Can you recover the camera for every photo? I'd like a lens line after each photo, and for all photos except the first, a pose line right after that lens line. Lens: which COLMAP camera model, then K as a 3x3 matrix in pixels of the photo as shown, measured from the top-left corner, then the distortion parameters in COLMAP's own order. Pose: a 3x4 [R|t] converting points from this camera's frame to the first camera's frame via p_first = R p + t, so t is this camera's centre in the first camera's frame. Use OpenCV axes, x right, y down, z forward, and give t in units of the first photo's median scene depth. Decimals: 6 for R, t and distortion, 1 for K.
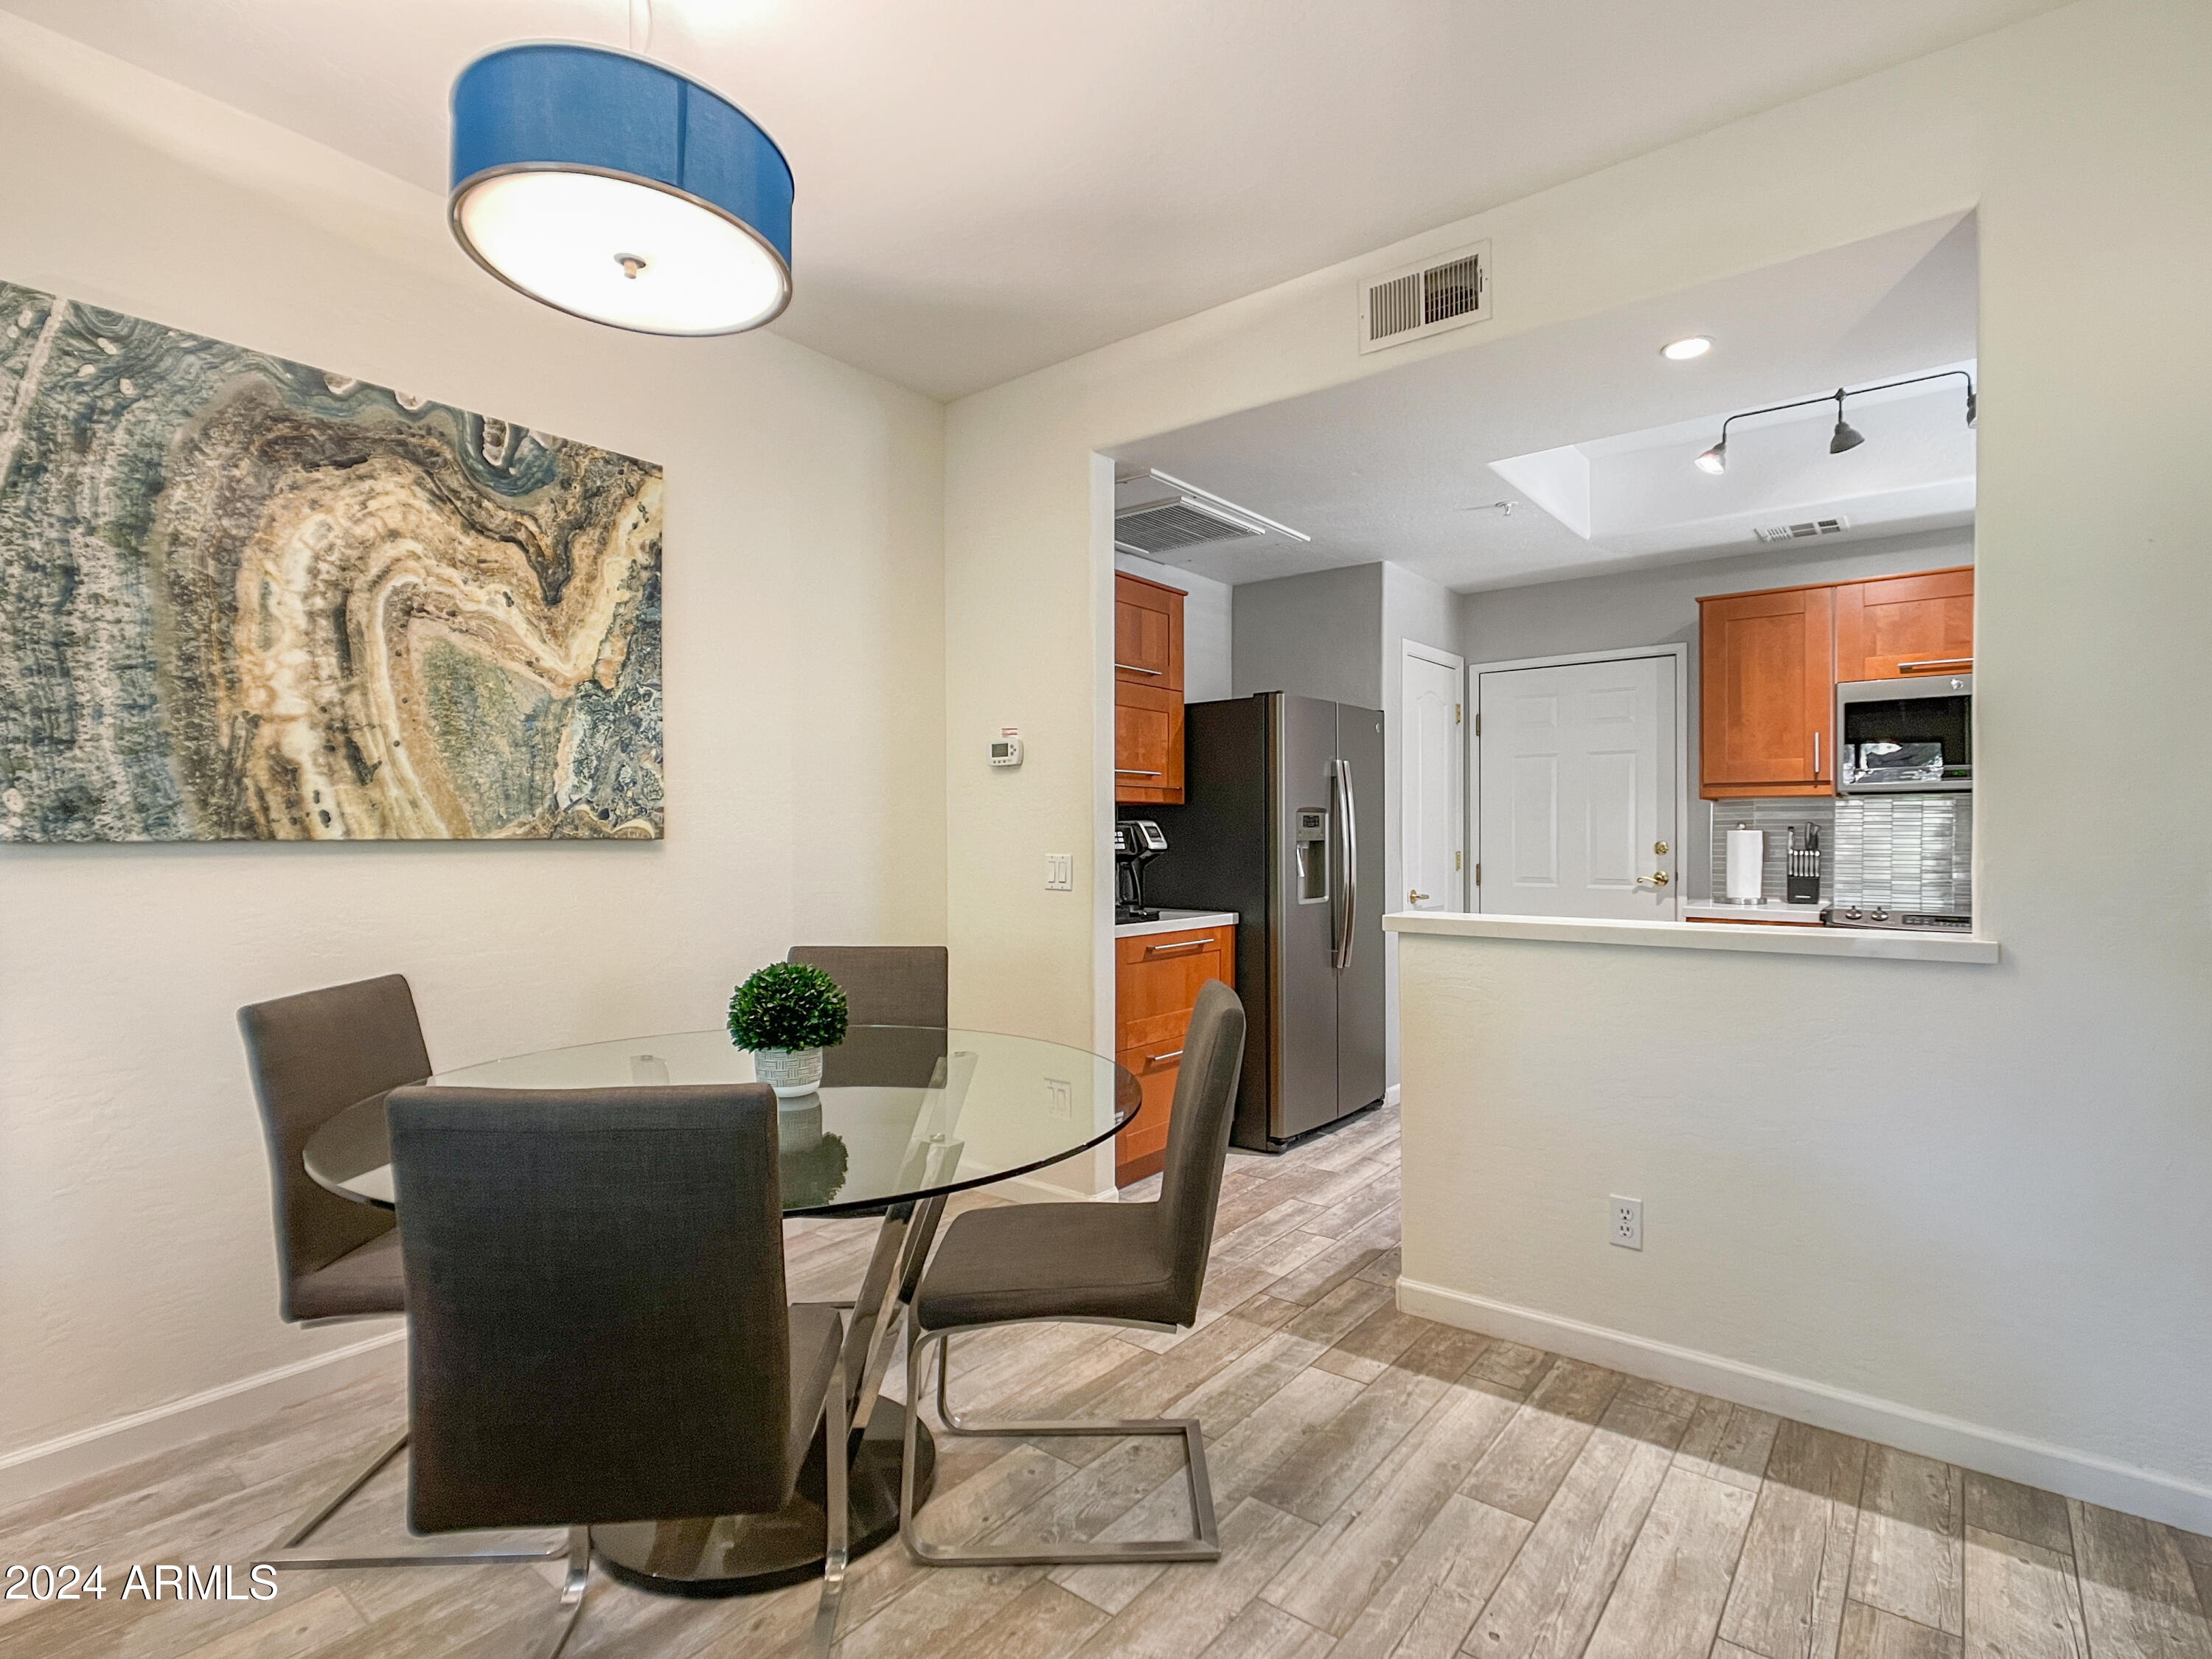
lens RADIAL K [[1102.0, 0, 1112.0], [0, 1102.0, 830.6], [0, 0, 1]] dist [0.001182, 0.000248]
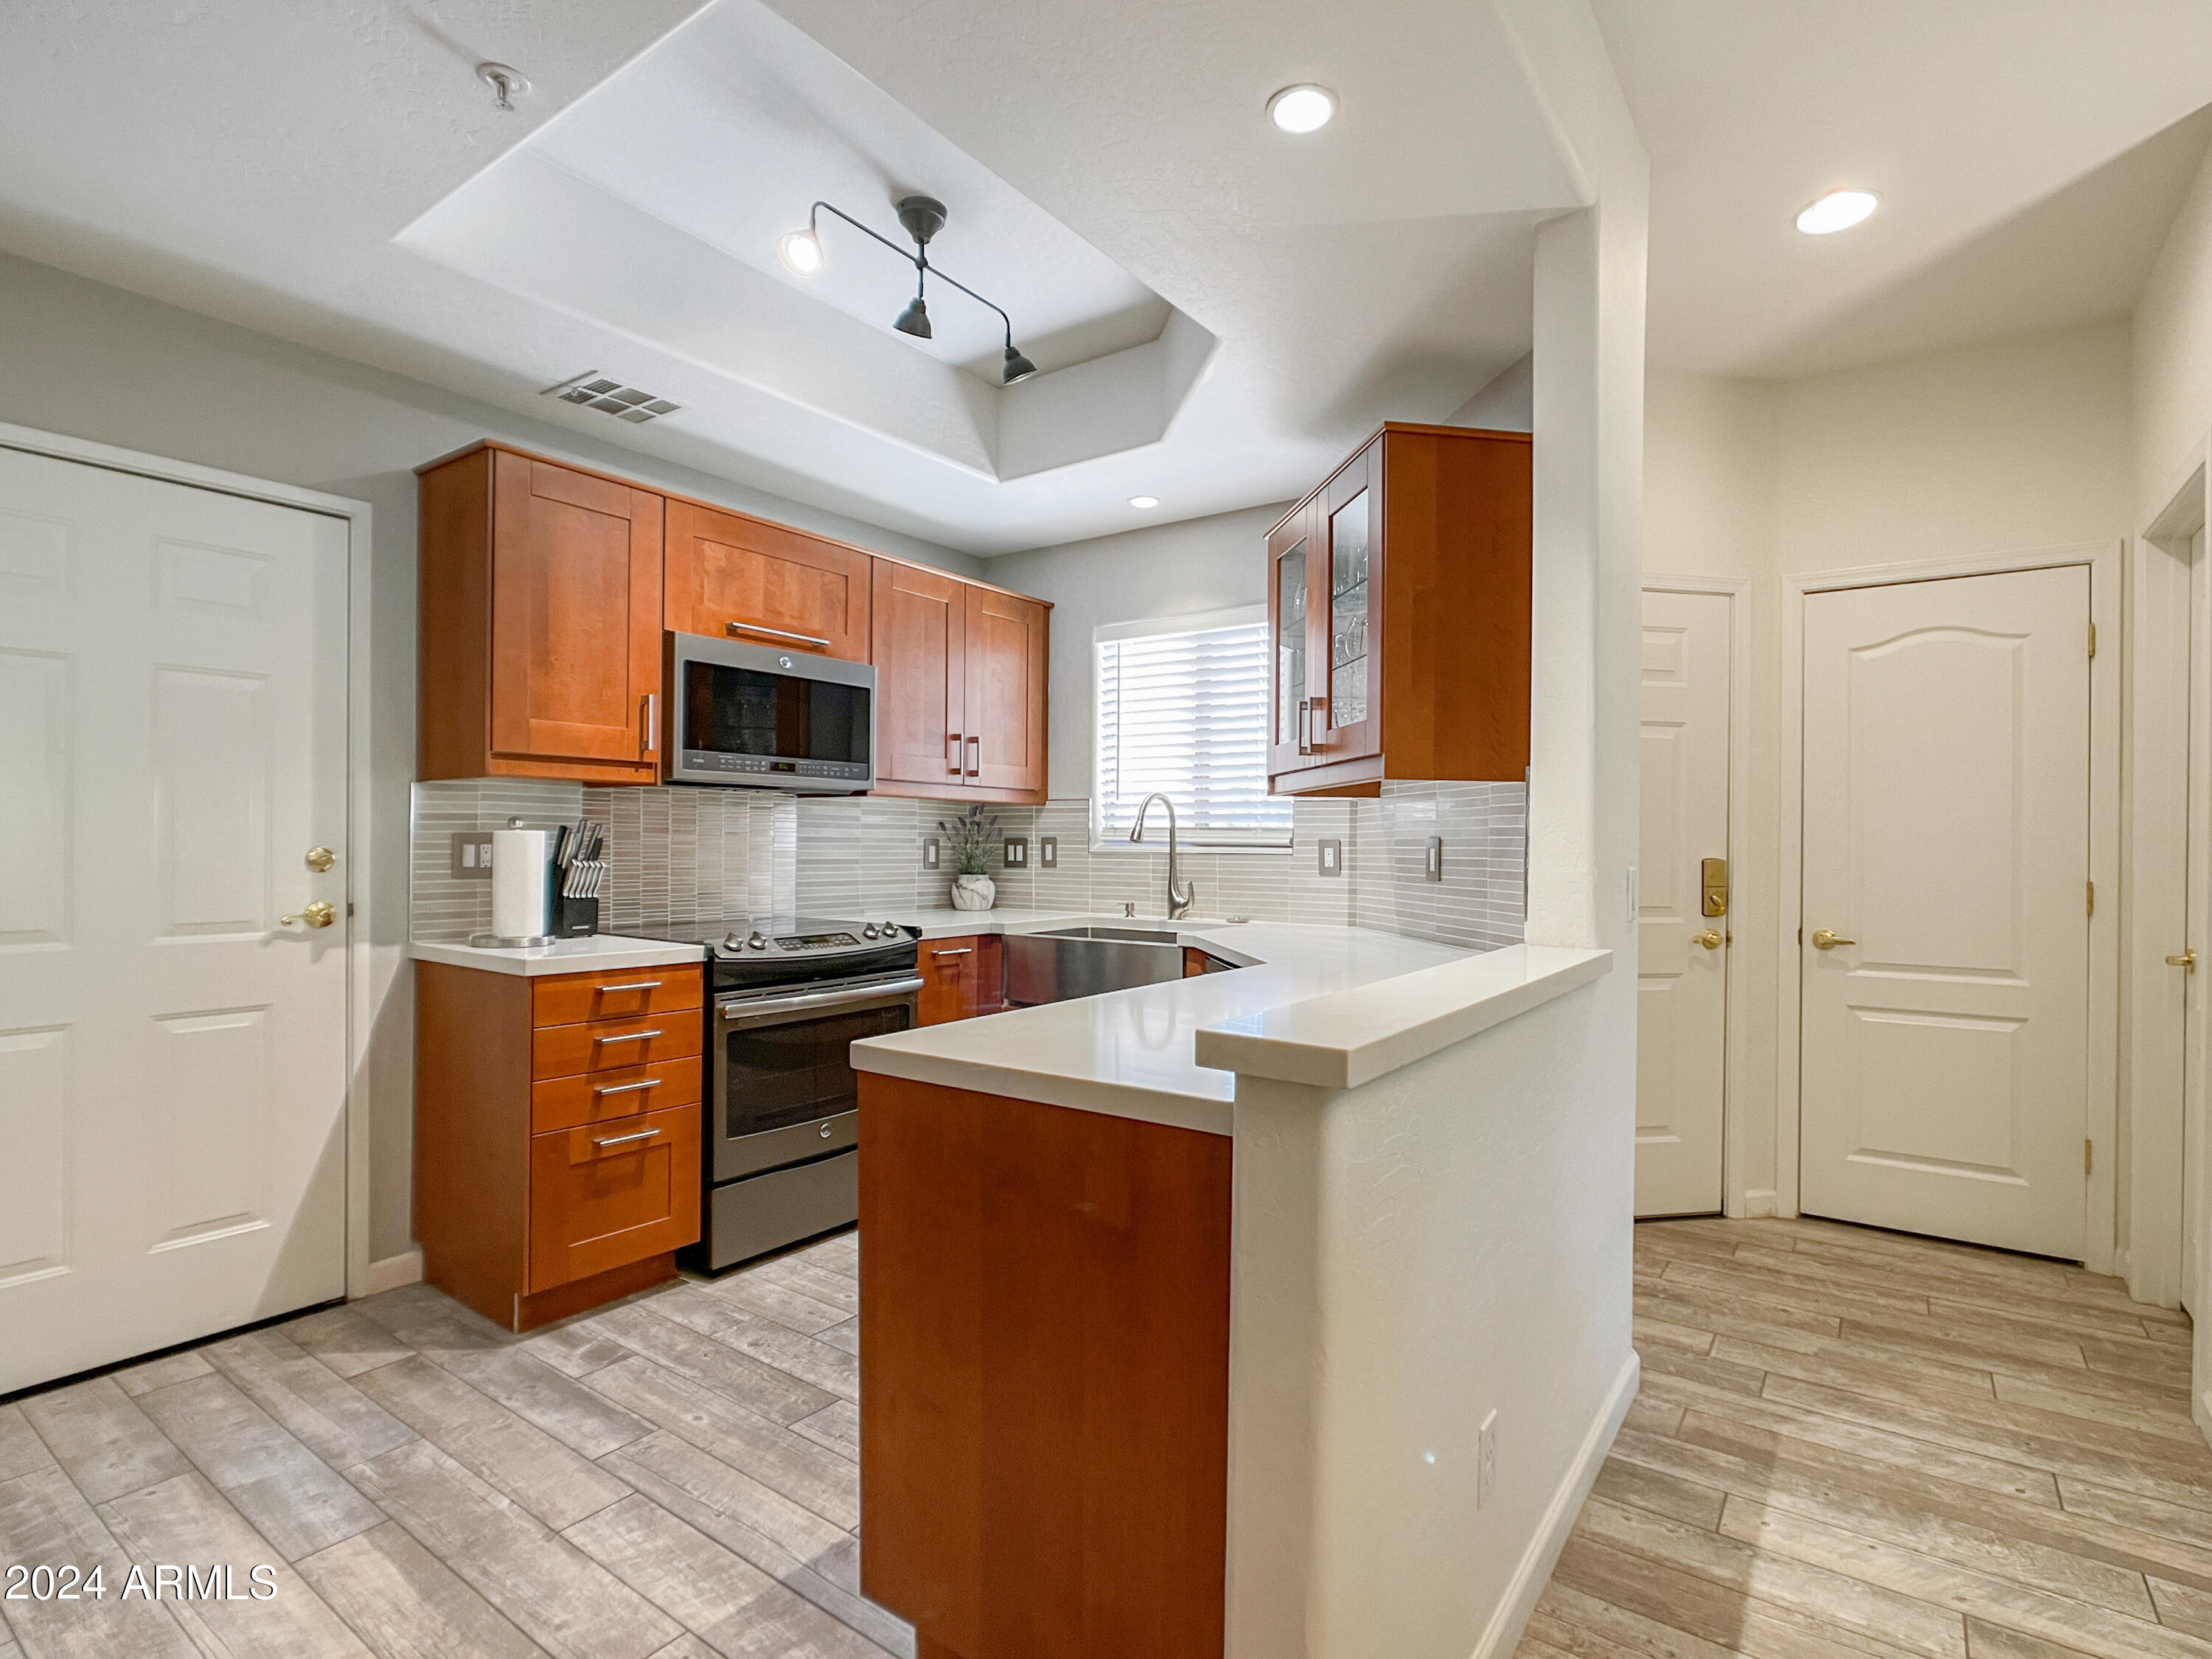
lens RADIAL K [[1102.0, 0, 1112.3], [0, 1102.0, 838.9], [0, 0, 1]] dist [0.001182, 0.000248]
pose [[-0.053524, -0.000998, 0.998566, -0.087008], [-0.007799, 0.999969, 0.000582, 0.002089], [-0.998536, -0.007757, -0.053530, 0.723802]]
